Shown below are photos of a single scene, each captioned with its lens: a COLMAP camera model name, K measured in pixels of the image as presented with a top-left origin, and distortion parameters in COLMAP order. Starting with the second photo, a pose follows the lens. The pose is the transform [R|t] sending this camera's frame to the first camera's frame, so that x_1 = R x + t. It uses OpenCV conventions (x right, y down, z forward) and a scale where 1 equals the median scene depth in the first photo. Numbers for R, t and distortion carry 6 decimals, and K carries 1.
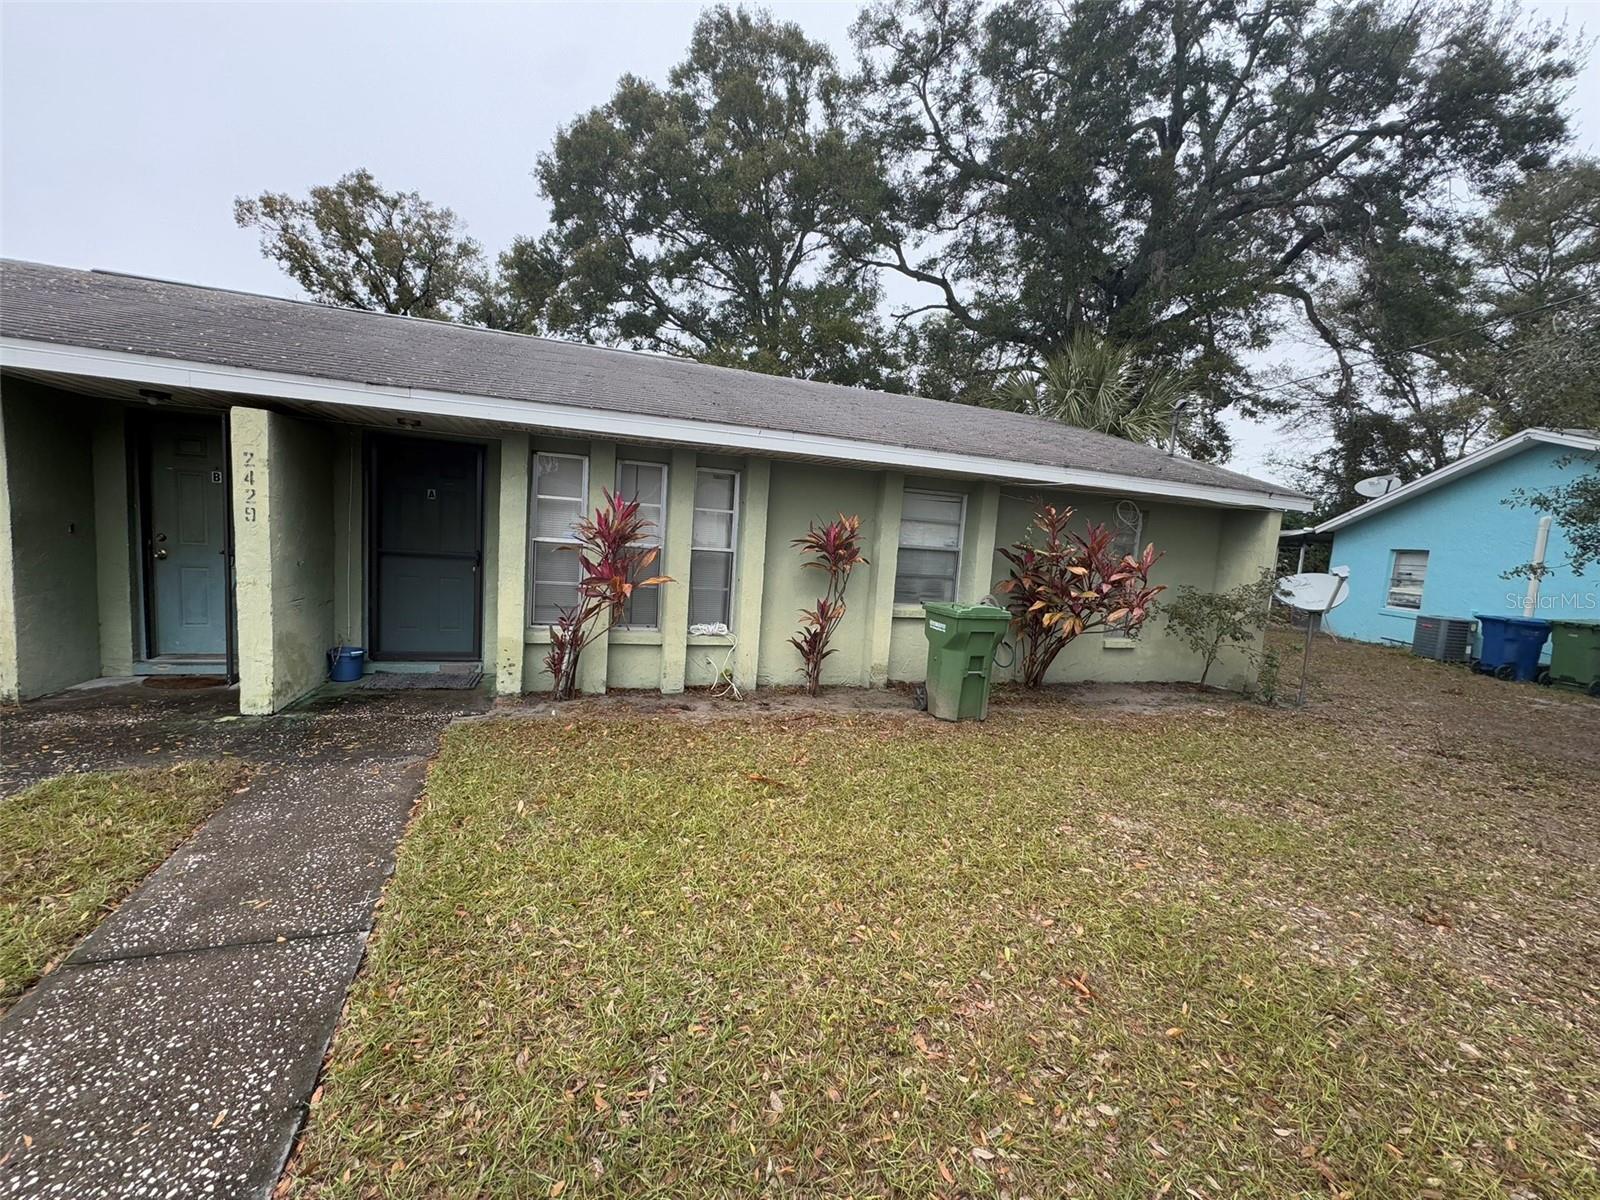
lens RADIAL K [[643.2, 0, 803.8], [0, 643.2, 601.8], [0, 0, 1]] dist [0.000339, 0.000168]
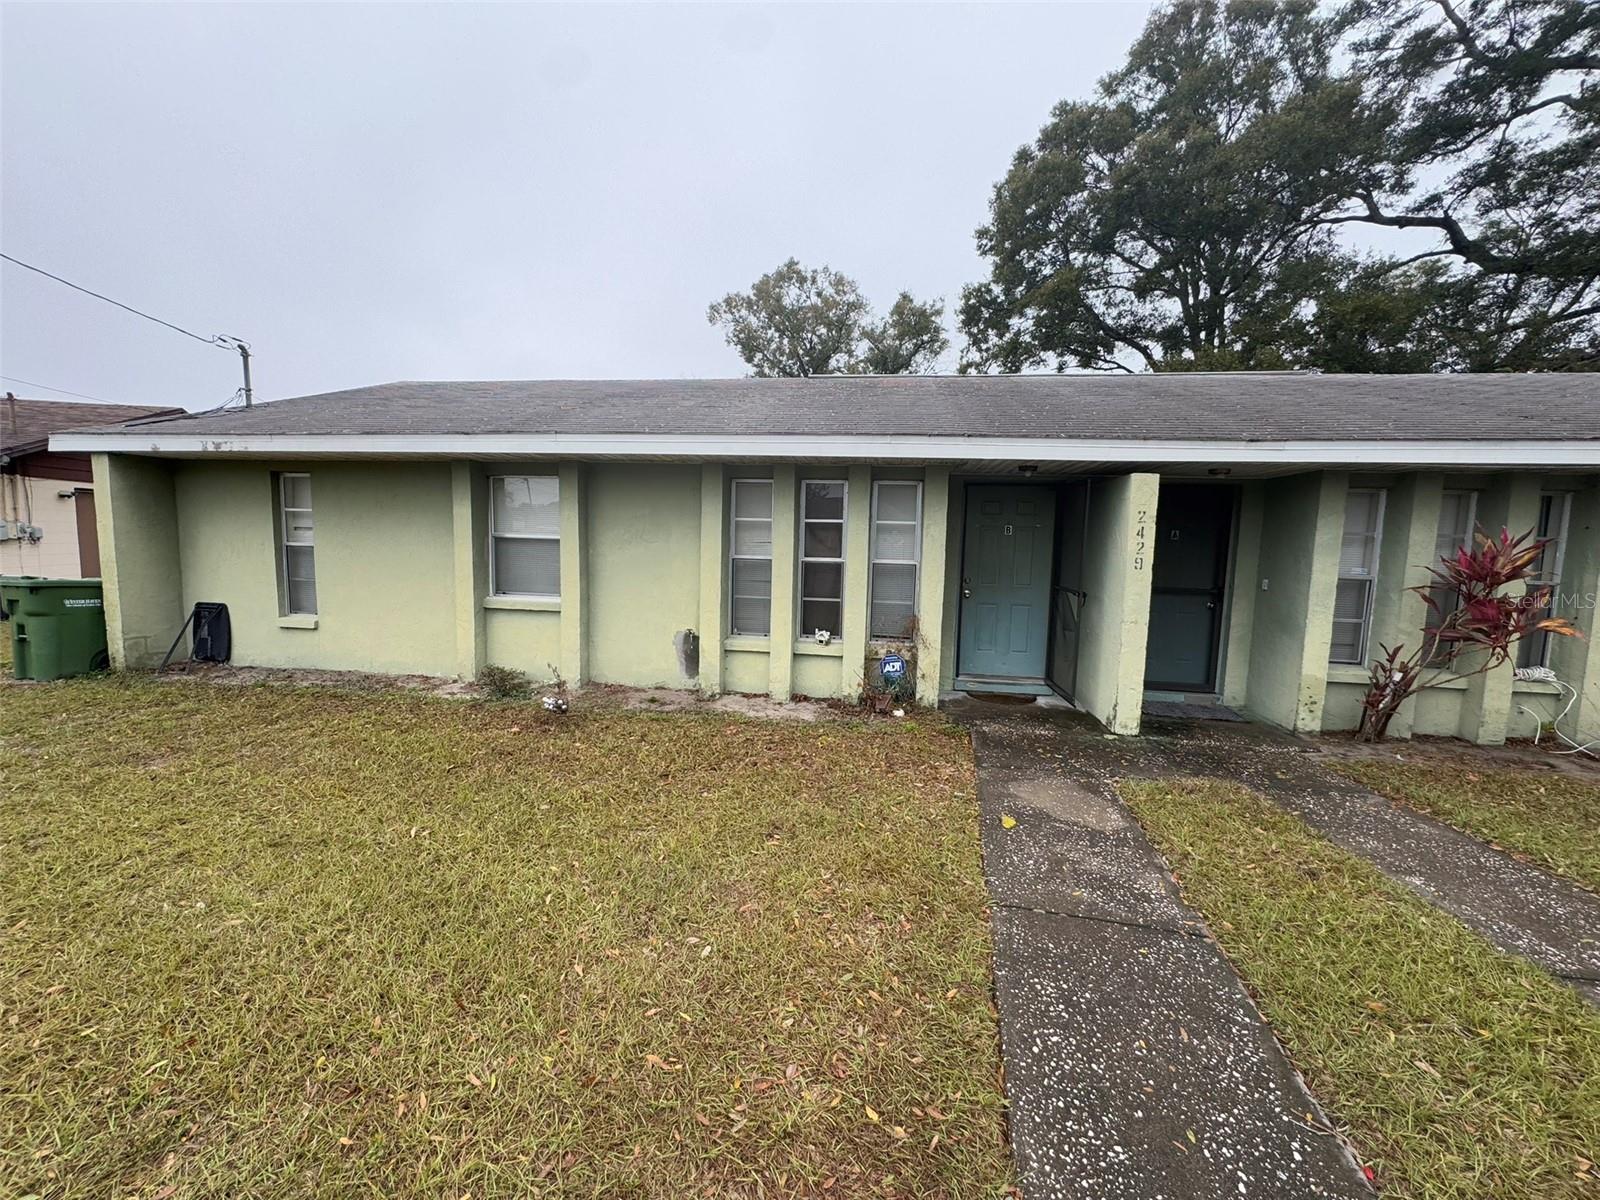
lens RADIAL K [[643.2, 0, 798.4], [0, 643.2, 602.3], [0, 0, 1]] dist [0.000339, 0.000168]
pose [[0.891451, 0.001880, -0.453114, -0.190333], [-0.012925, 0.999690, -0.021281, -0.007063], [0.452933, 0.024827, 0.891199, -0.069349]]
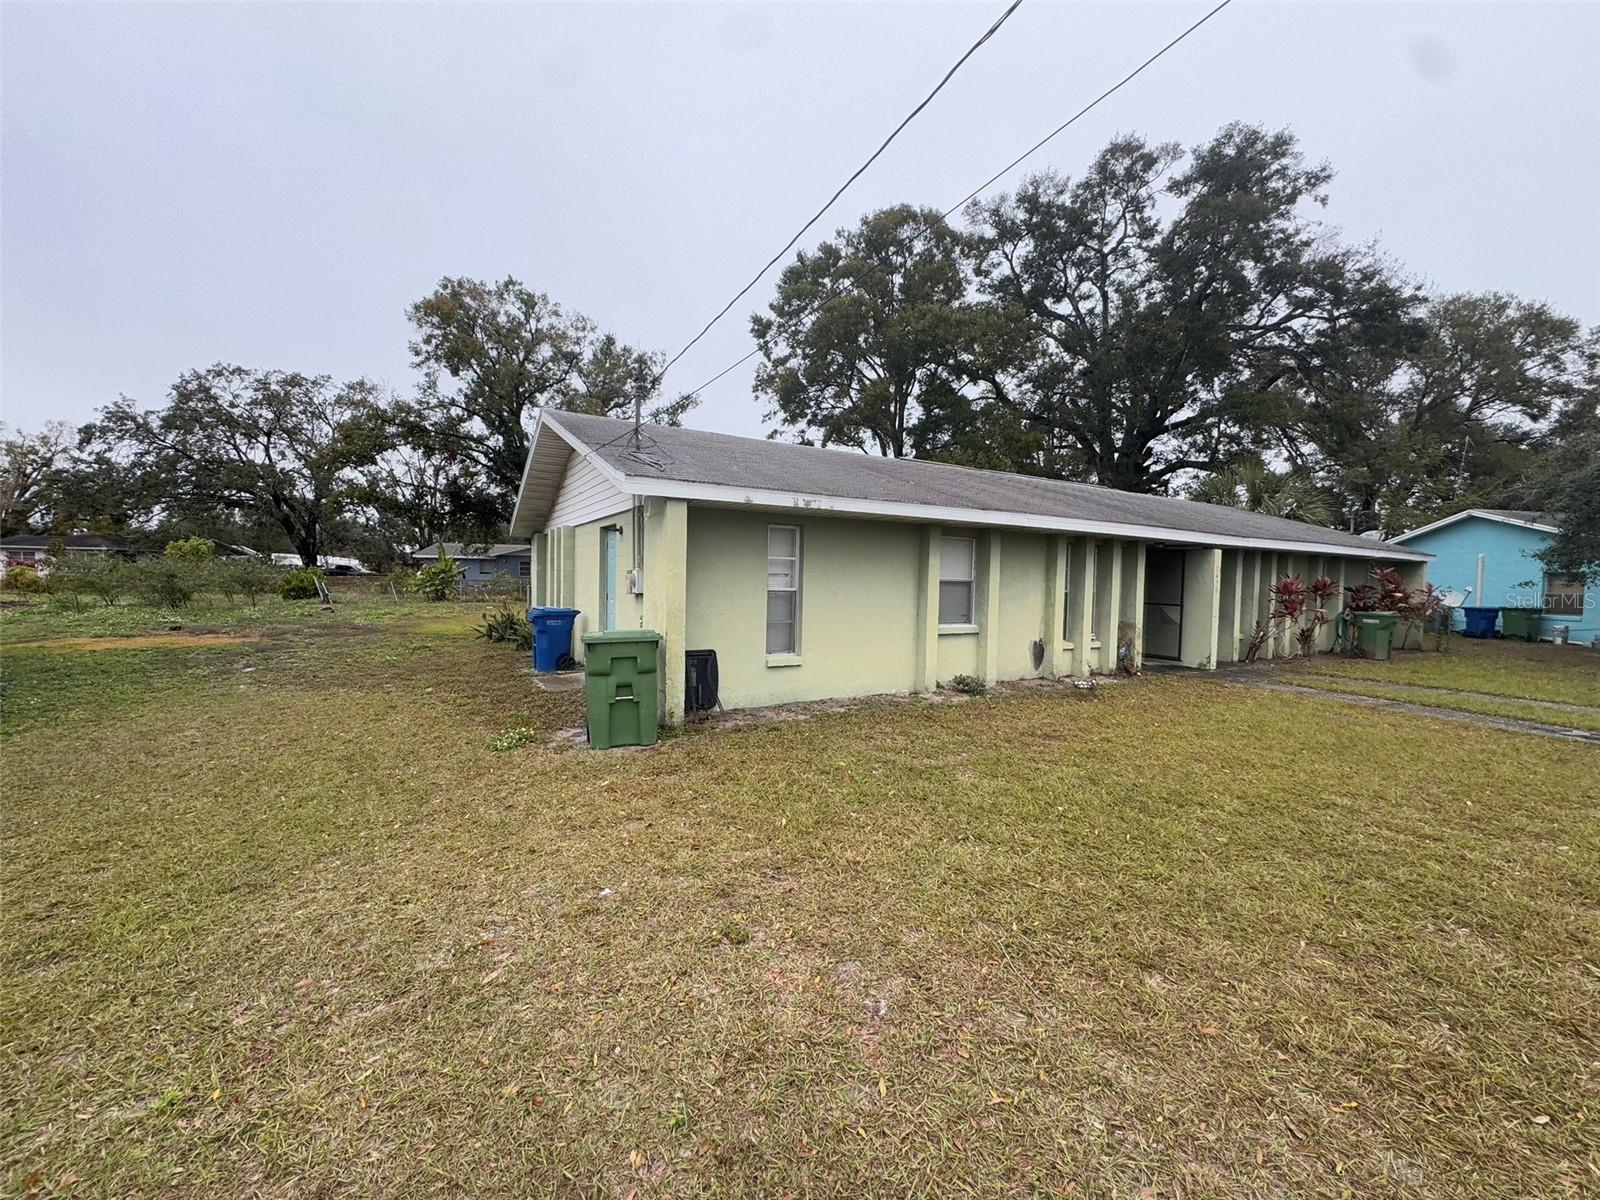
lens RADIAL K [[643.2, 0, 785.6], [0, 643.2, 597.9], [0, 0, 1]] dist [0.000339, 0.000168]
pose [[0.980295, -0.051094, 0.190815, -0.653664], [0.061735, 0.996827, -0.050238, -0.017521], [-0.187642, 0.061028, 0.980340, -0.254255]]
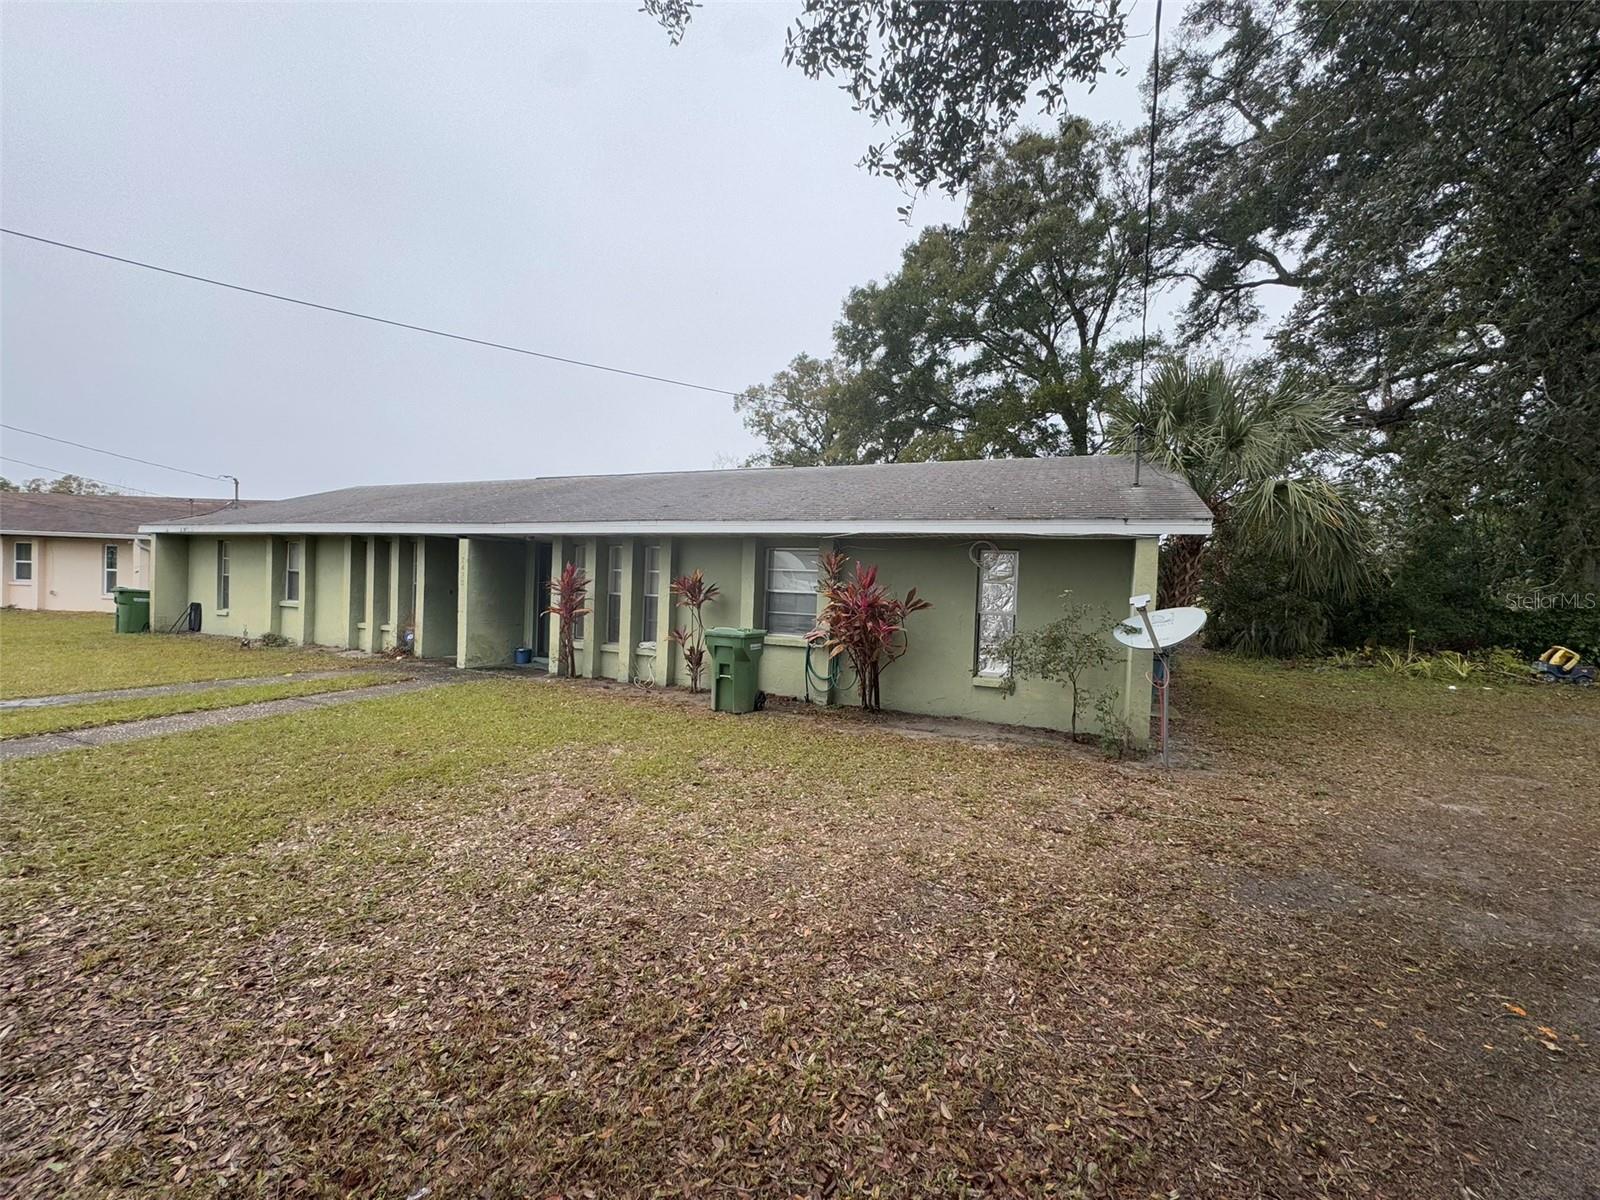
lens RADIAL K [[643.2, 0, 796.1], [0, 643.2, 606.7], [0, 0, 1]] dist [0.000339, 0.000168]
pose [[0.738152, -0.019774, -0.674344, 0.360373], [-0.057697, 0.994058, -0.092305, 0.022249], [0.672162, 0.107043, 0.732625, 0.019960]]
